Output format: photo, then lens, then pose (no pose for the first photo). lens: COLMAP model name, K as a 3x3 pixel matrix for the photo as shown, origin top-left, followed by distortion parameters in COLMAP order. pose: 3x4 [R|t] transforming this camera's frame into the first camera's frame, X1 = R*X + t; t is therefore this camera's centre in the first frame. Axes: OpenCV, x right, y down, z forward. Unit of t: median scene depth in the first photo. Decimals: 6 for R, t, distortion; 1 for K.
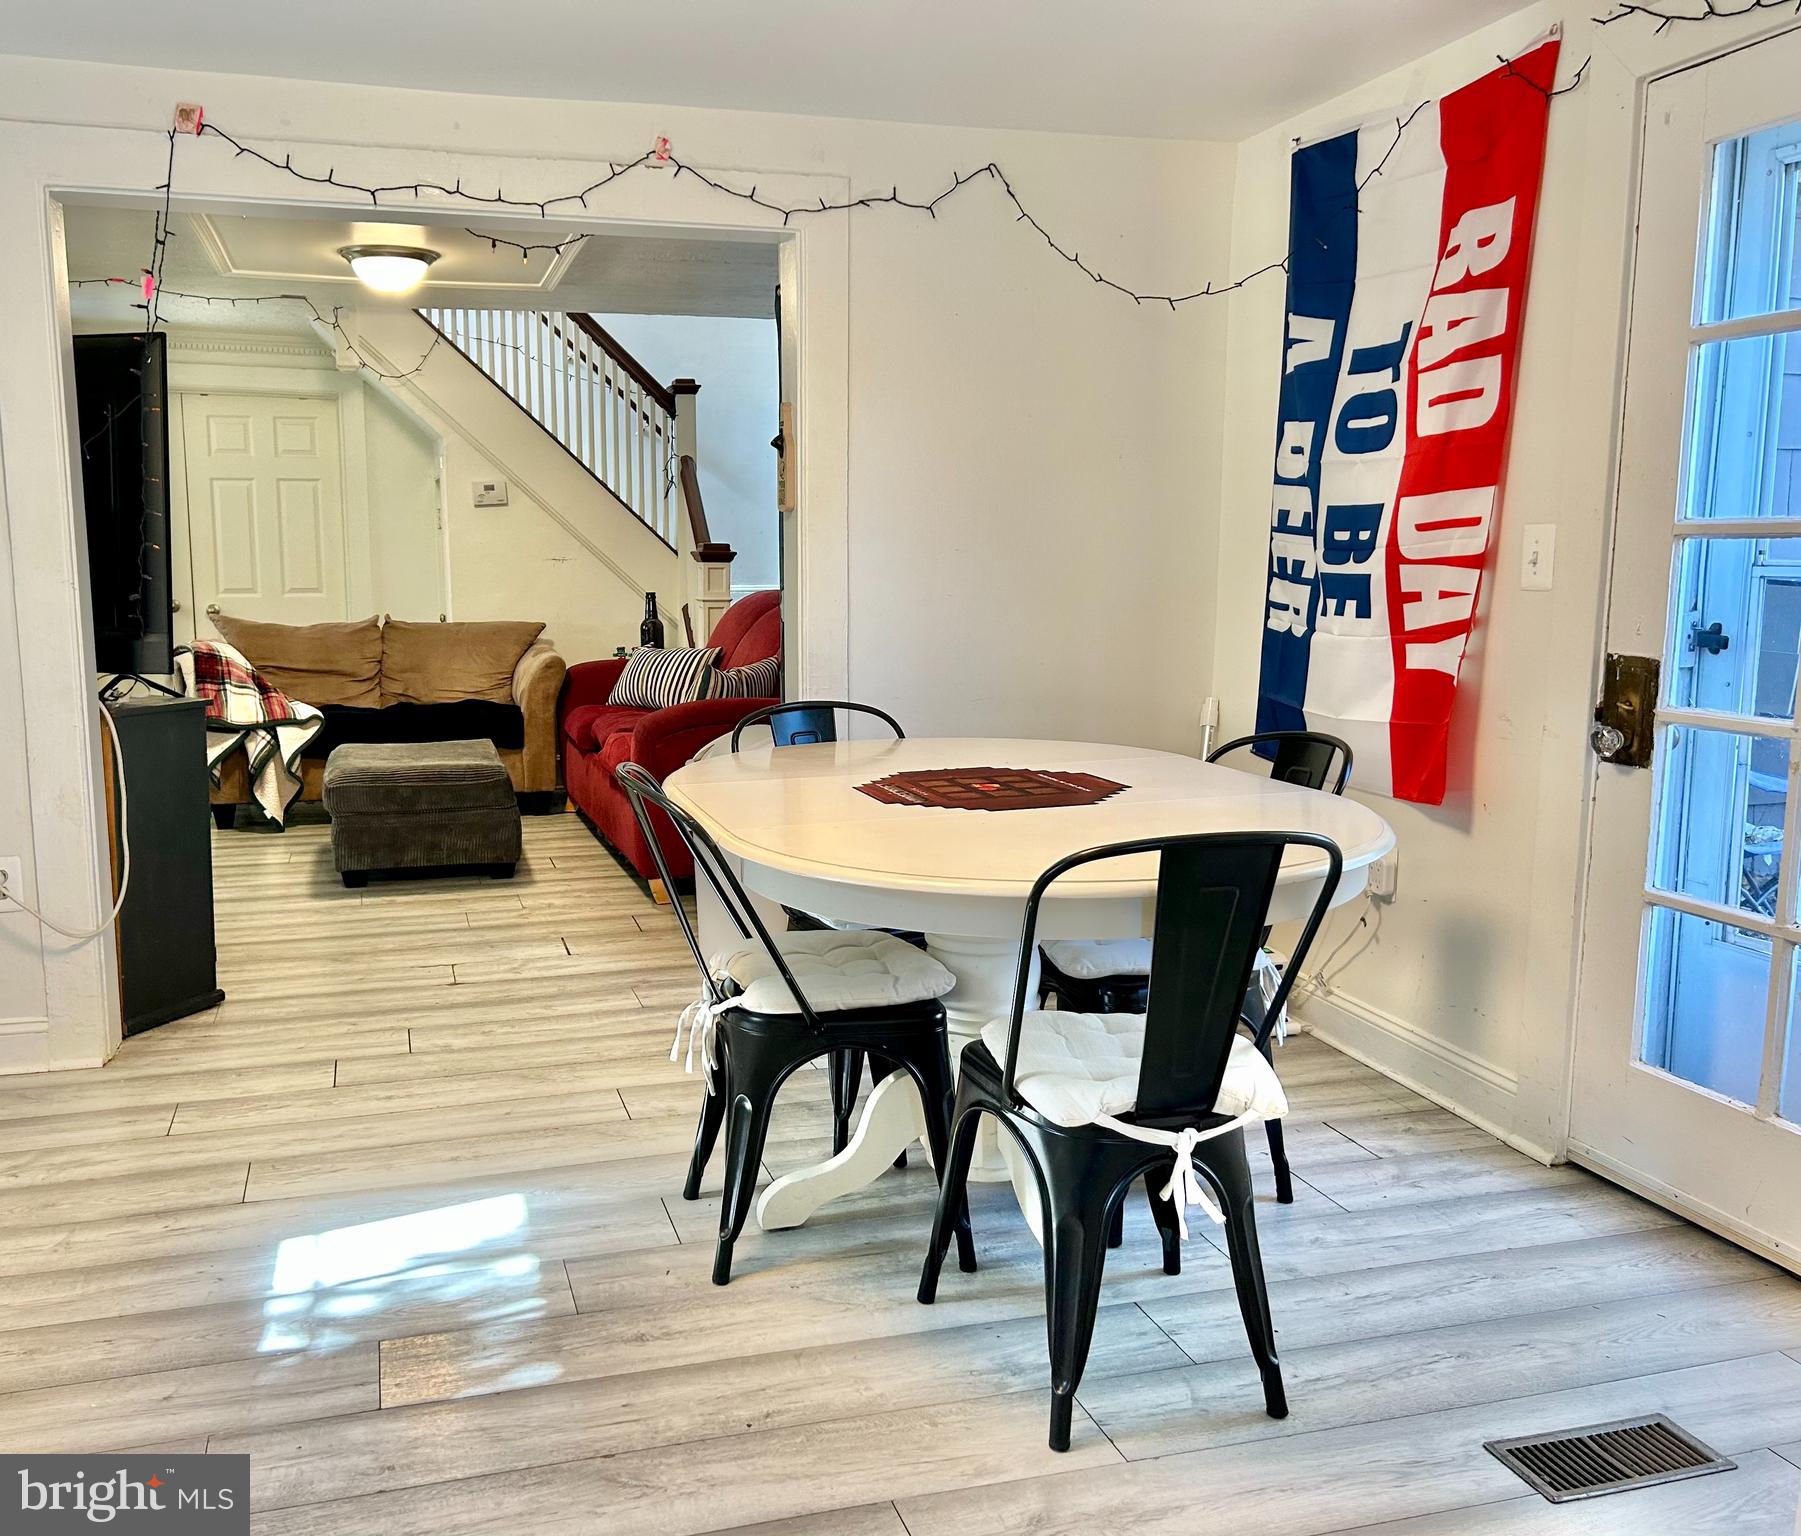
lens RADIAL K [[1594.3, 0, 834.2], [0, 1594.3, 767.2], [0, 0, 1]] dist [0.063644, -0.001713]
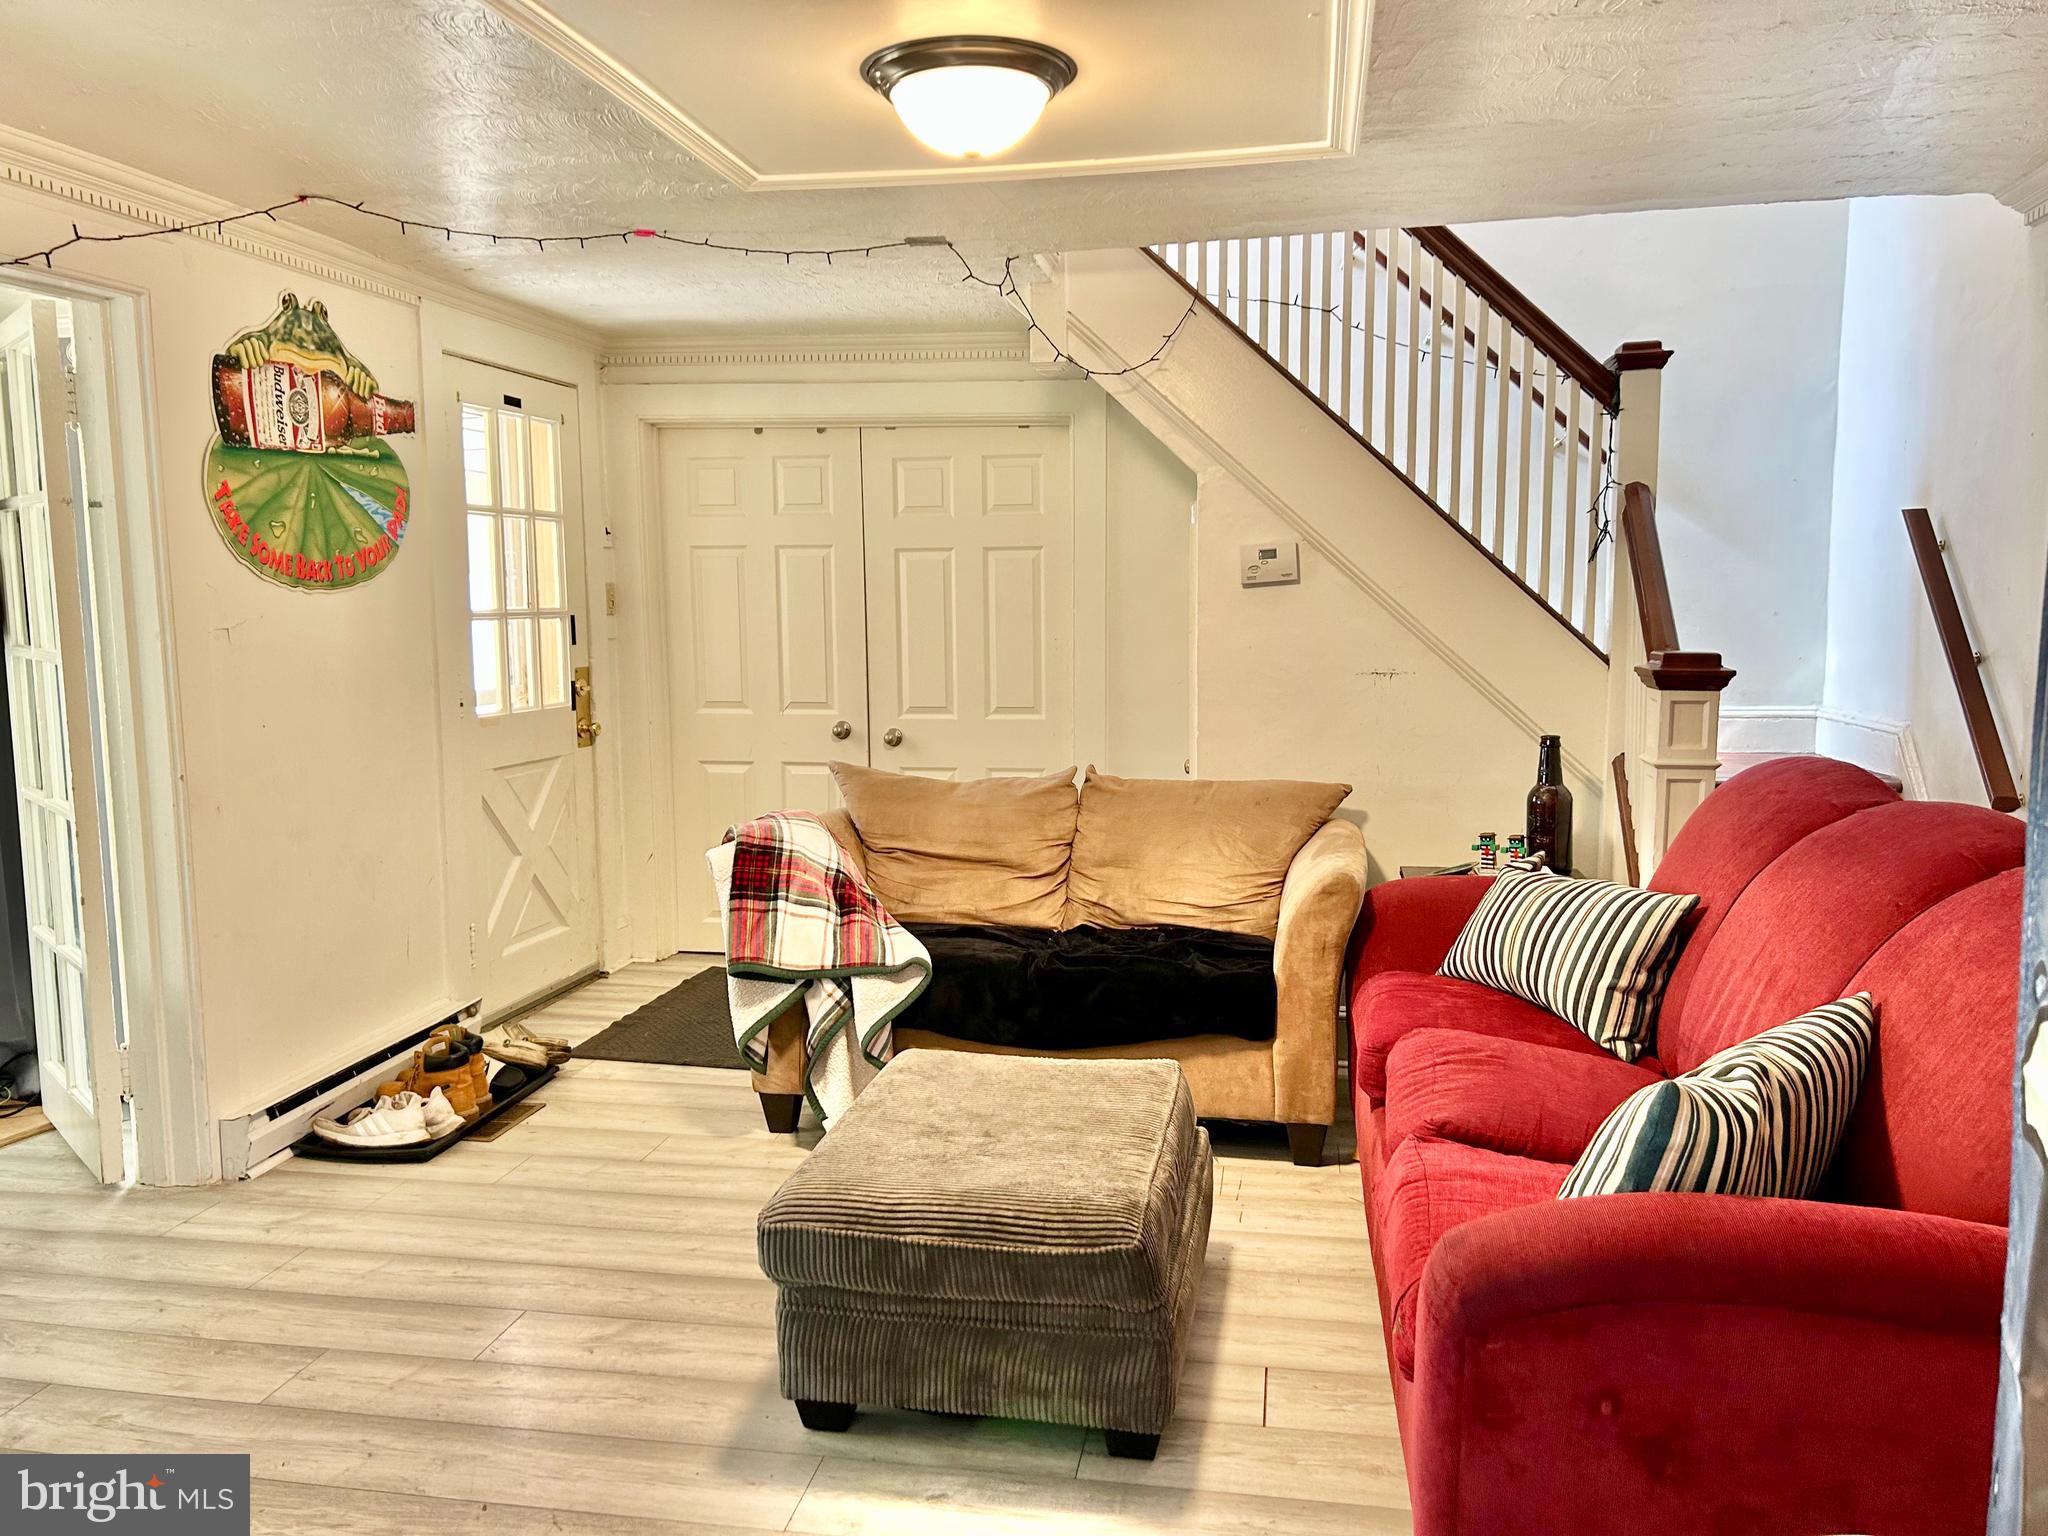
lens RADIAL K [[1517.6, 0, 1024.0], [0, 1517.6, 768.0], [0, 0, 1]] dist [0.080499, -0.002377]
pose [[0.892796, 0.042718, -0.448432, -0.042502], [-0.052571, 0.998572, -0.009541, -0.088993], [0.447384, 0.032092, 0.893766, 0.479688]]
